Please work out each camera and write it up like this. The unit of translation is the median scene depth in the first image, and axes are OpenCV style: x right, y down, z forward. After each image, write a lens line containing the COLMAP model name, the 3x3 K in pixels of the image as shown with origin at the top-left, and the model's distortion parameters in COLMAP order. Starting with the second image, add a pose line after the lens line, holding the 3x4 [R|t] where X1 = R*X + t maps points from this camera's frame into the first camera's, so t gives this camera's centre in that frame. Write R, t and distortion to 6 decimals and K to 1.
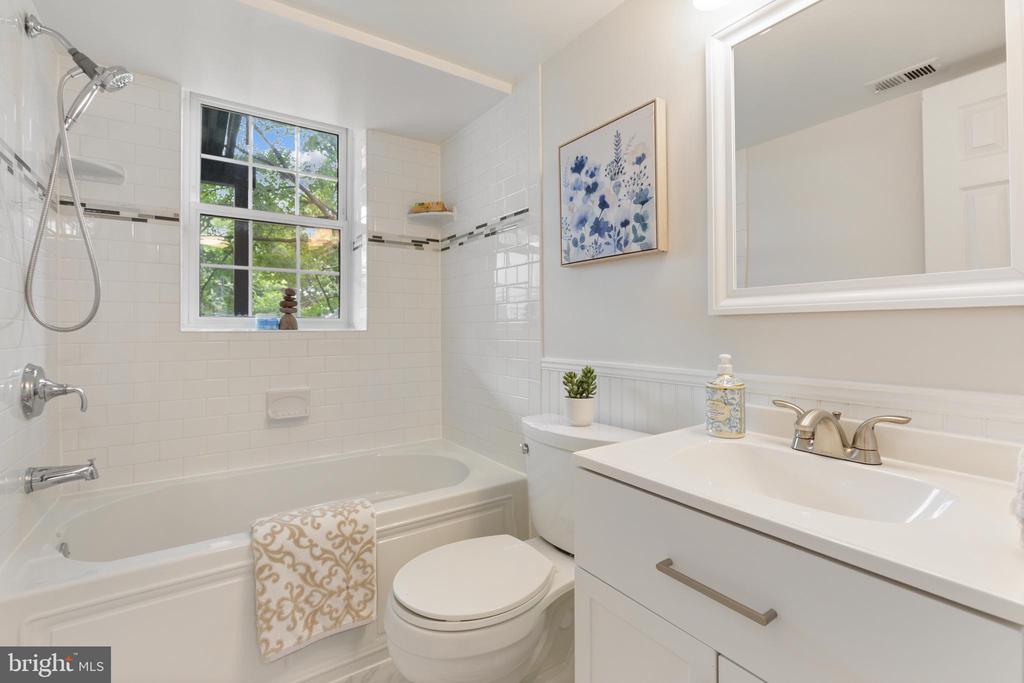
lens RADIAL K [[467.2, 0, 509.7], [0, 467.2, 326.5], [0, 0, 1]] dist [0.002024, -0.000439]
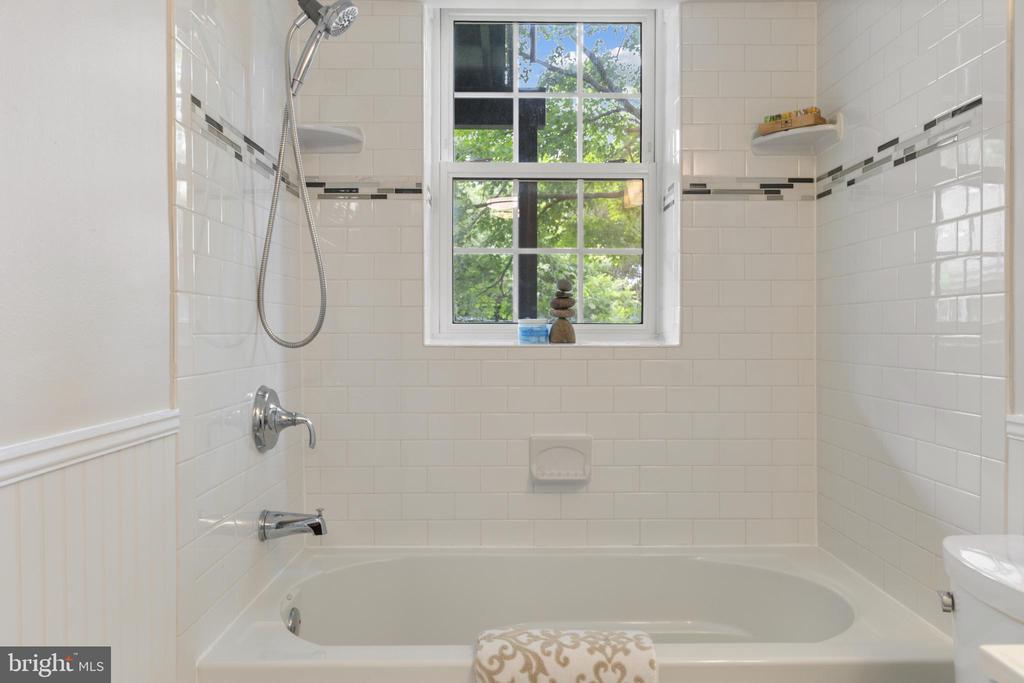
lens RADIAL K [[791.6, 0, 509.4], [0, 791.6, 340.4], [0, 0, 1]] dist [0.000693, -0.002551]
pose [[0.830476, 0.009499, -0.556974, 0.110924], [0.000282, 0.999847, 0.017471, -0.023692], [0.557055, -0.014666, 0.830346, 0.071374]]
